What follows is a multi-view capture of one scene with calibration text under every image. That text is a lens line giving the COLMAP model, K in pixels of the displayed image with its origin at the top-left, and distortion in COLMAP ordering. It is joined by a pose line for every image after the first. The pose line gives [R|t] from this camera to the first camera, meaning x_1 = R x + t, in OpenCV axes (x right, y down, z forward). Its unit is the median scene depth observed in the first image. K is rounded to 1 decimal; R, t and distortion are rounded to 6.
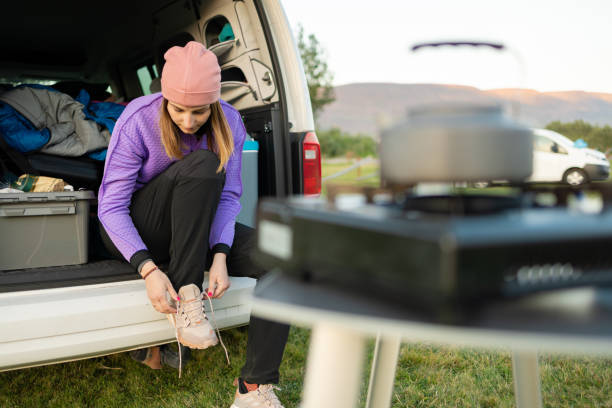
lens RADIAL K [[607.9, 0, 306.0], [0, 607.9, 204.0], [0, 0, 1]] dist [0.004007, 0.013030]
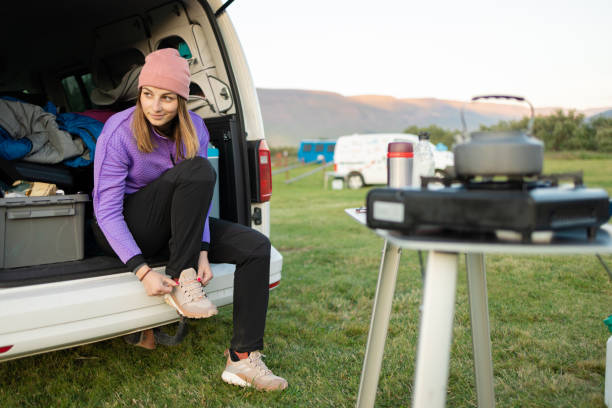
lens RADIAL K [[607.9, 0, 306.0], [0, 607.9, 204.0], [0, 0, 1]] dist [0.004007, 0.013030]
pose [[0.976926, -0.026248, 0.211960, -0.167995], [0.027810, 0.999604, -0.004390, 0.010740], [-0.211761, 0.010183, 0.977269, -0.152194]]
